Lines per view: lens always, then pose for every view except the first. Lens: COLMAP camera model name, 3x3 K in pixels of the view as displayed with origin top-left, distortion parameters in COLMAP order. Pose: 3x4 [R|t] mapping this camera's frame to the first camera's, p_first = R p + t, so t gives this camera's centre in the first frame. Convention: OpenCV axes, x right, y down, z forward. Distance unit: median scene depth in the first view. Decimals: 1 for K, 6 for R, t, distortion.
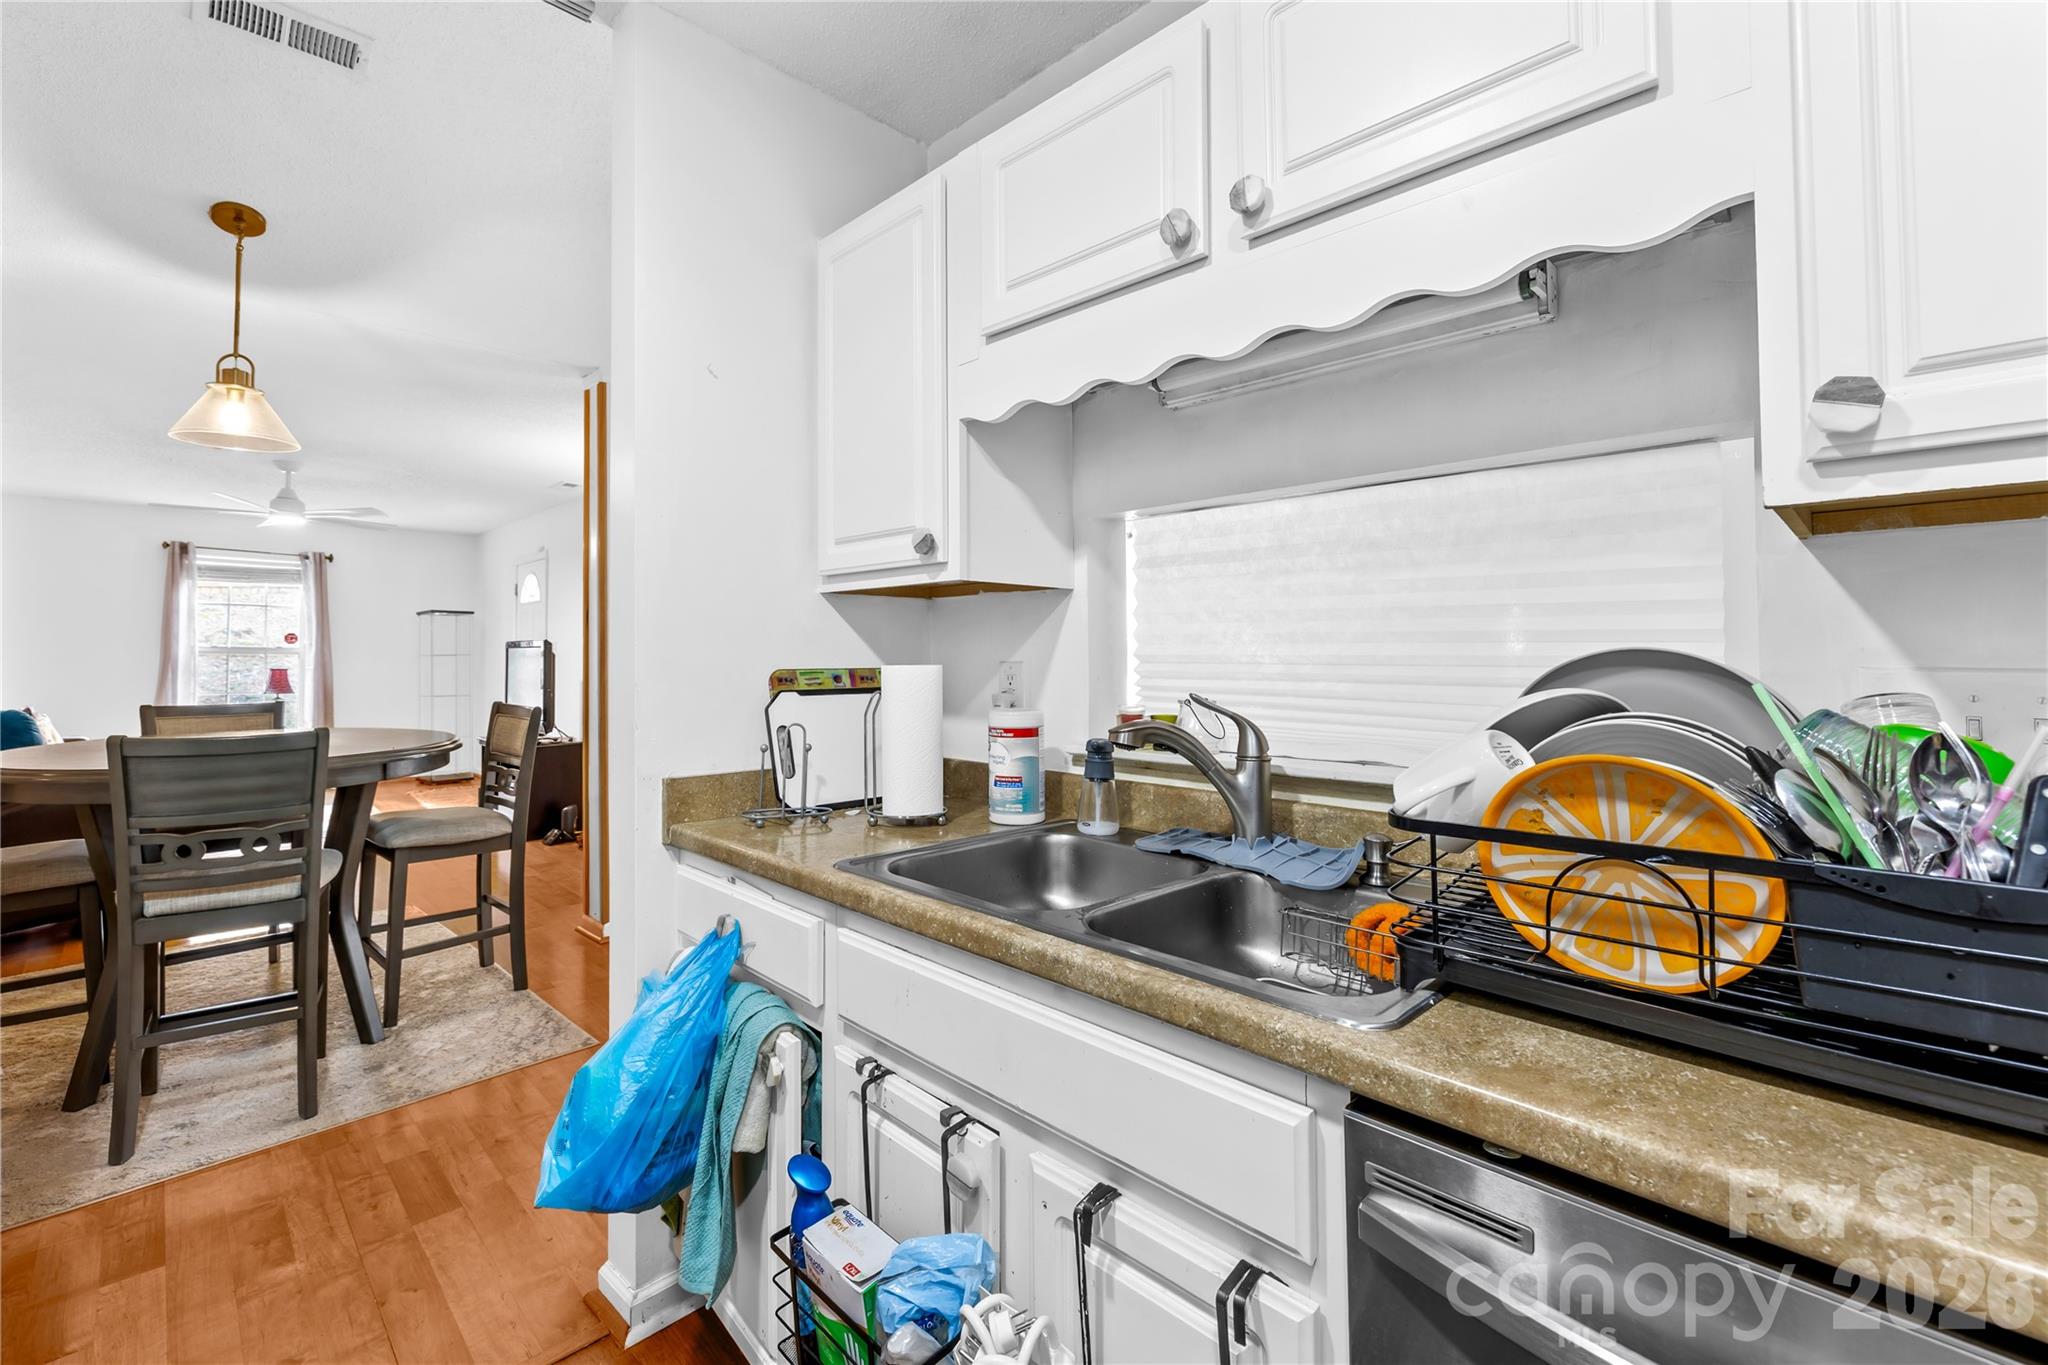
lens RADIAL K [[898.7, 0, 1030.2], [0, 898.7, 655.8], [0, 0, 1]] dist [0.000676, 0.000124]
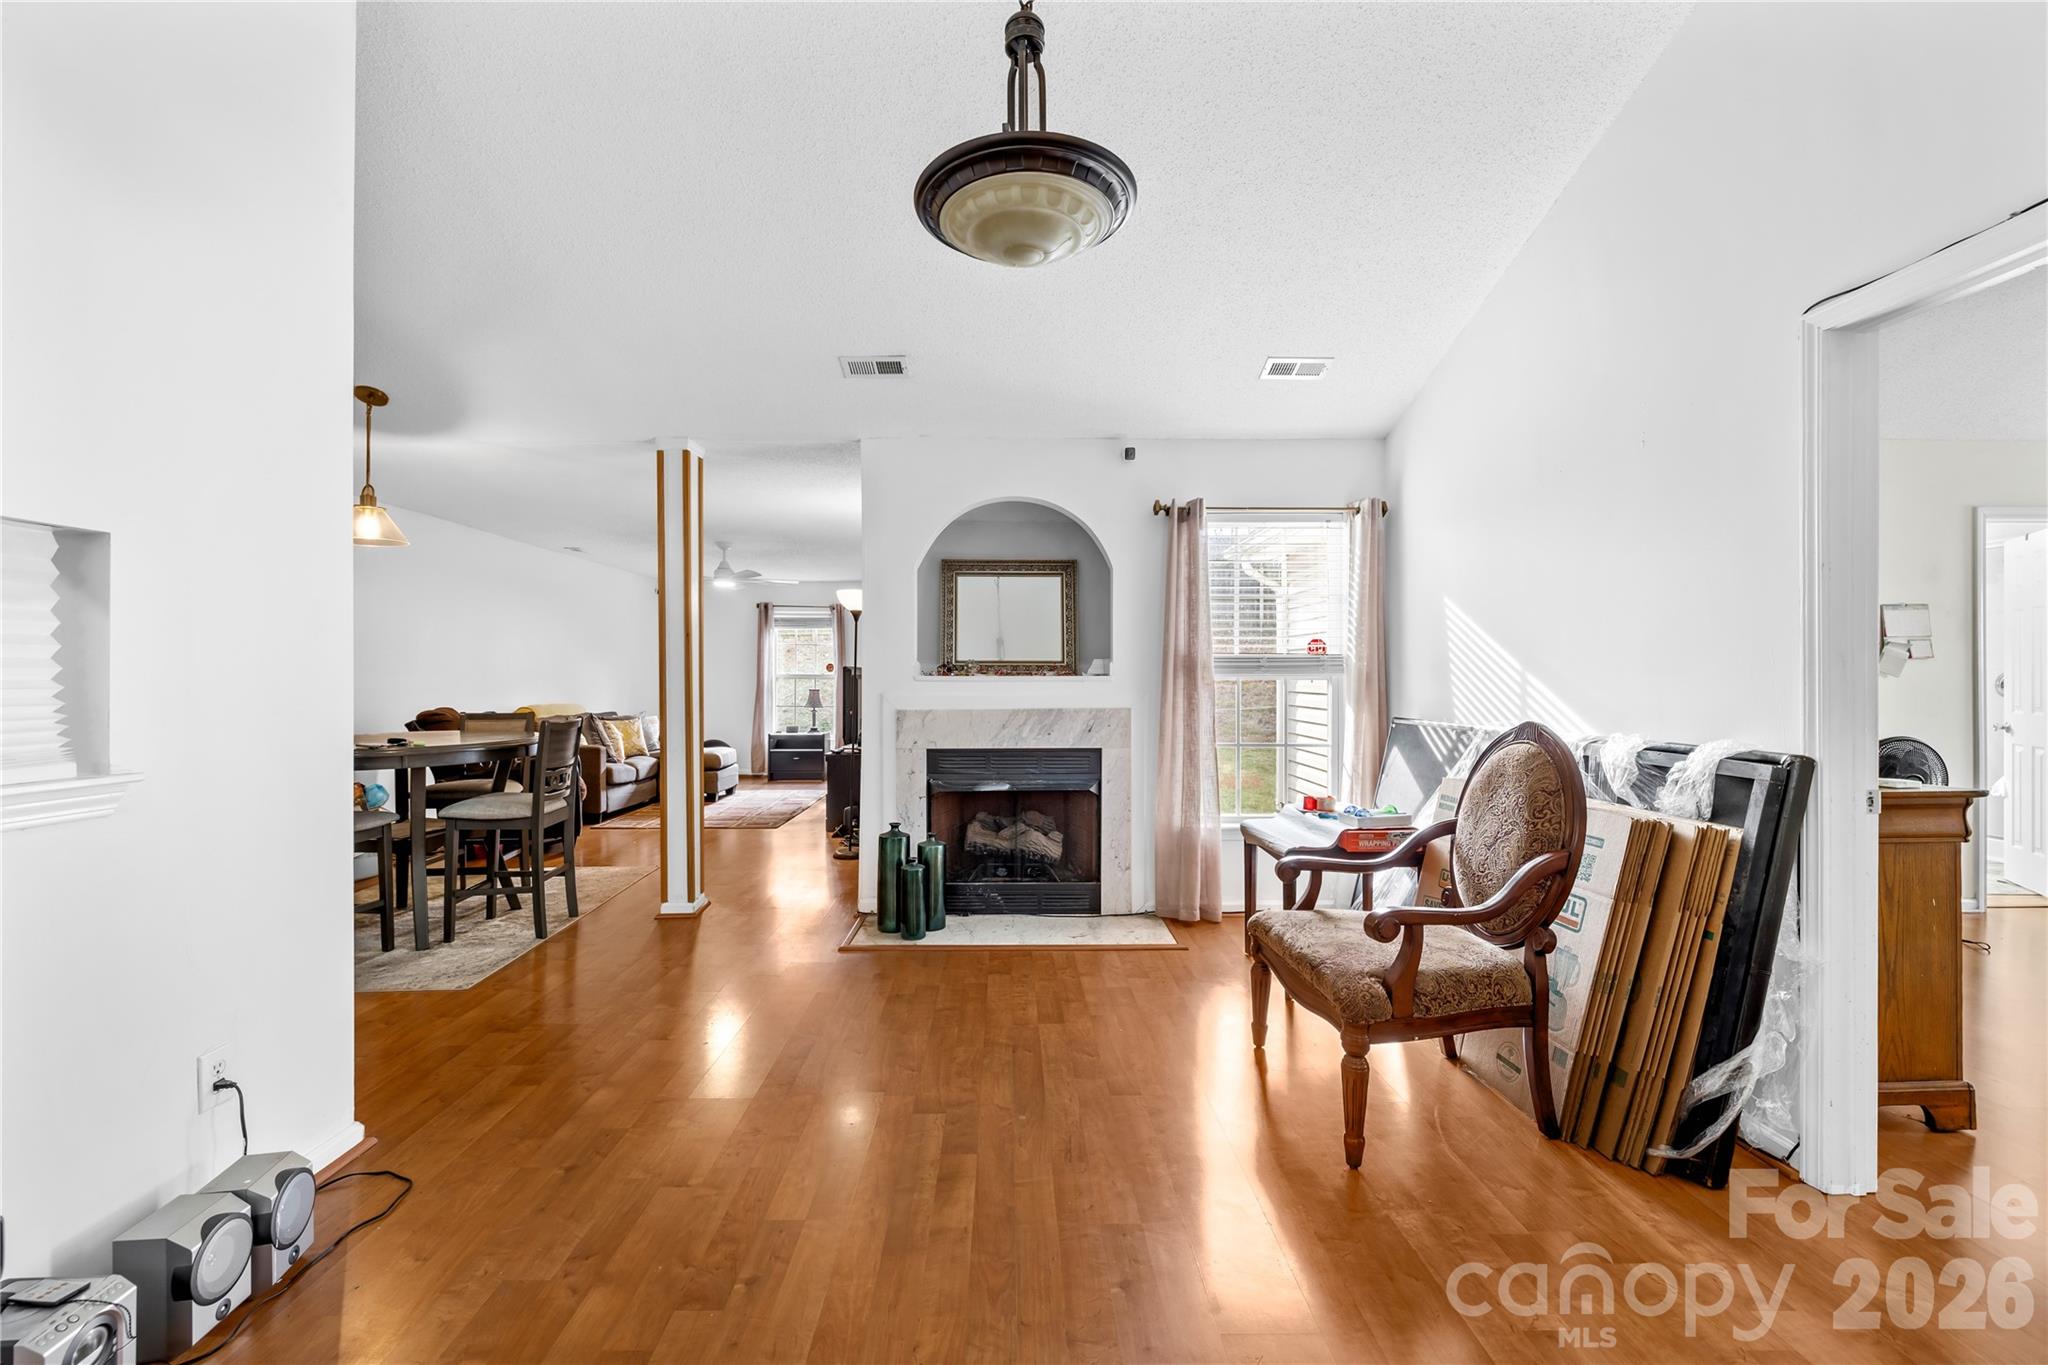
lens RADIAL K [[891.8, 0, 1024.0], [0, 891.8, 682.5], [0, 0, 1]] dist [-0.001762, -0.000159]
pose [[0.724287, -0.002970, -0.689492, 0.355309], [0.005403, 0.999984, 0.001368, 0.002946], [0.689477, -0.004717, 0.724292, 0.241208]]
